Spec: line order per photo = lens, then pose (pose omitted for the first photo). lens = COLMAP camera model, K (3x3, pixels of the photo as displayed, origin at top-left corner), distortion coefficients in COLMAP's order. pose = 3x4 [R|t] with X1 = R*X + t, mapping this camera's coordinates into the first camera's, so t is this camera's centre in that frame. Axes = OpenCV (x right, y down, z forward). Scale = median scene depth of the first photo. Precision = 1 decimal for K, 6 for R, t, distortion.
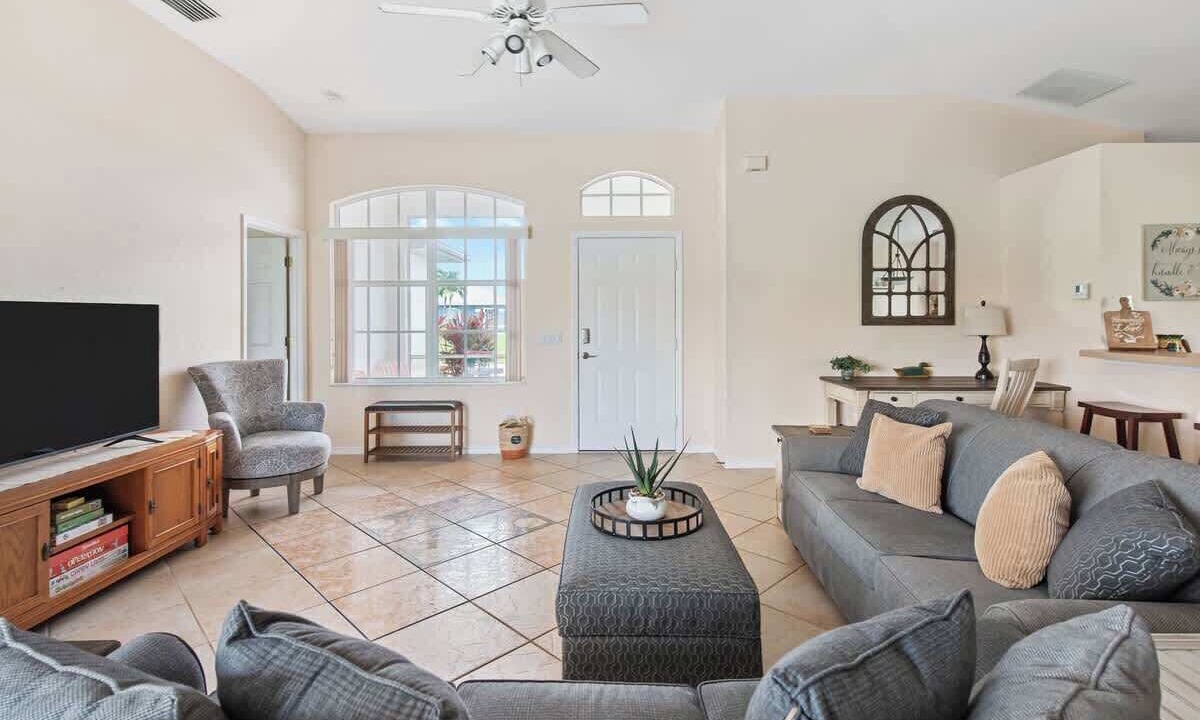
lens RADIAL K [[578.3, 0, 600.8], [0, 578.3, 310.5], [0, 0, 1]] dist [0.005134, 0.000008]
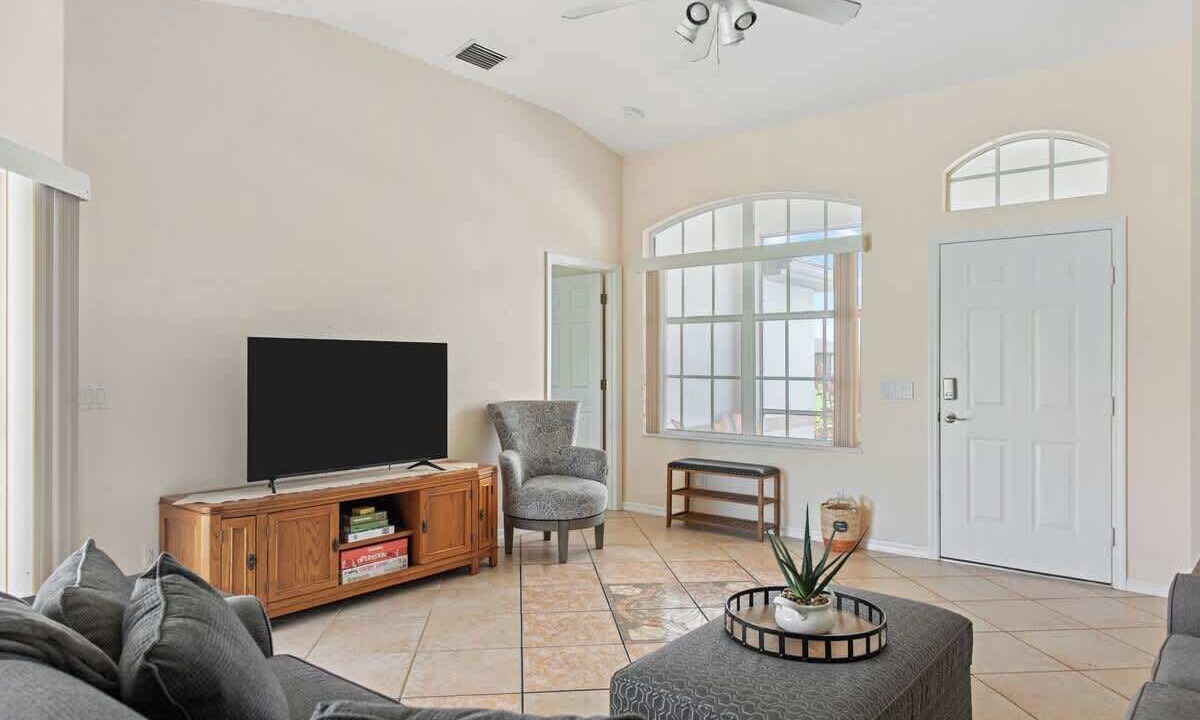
lens RADIAL K [[759.1, 0, 600.0], [0, 759.1, 360.0], [0, 0, 1]] dist [0.027122, -0.002246]
pose [[0.773869, 0.007344, -0.633303, 0.280212], [-0.004958, 0.999972, 0.005537, 0.009041], [0.633326, -0.001145, 0.773884, 0.066113]]
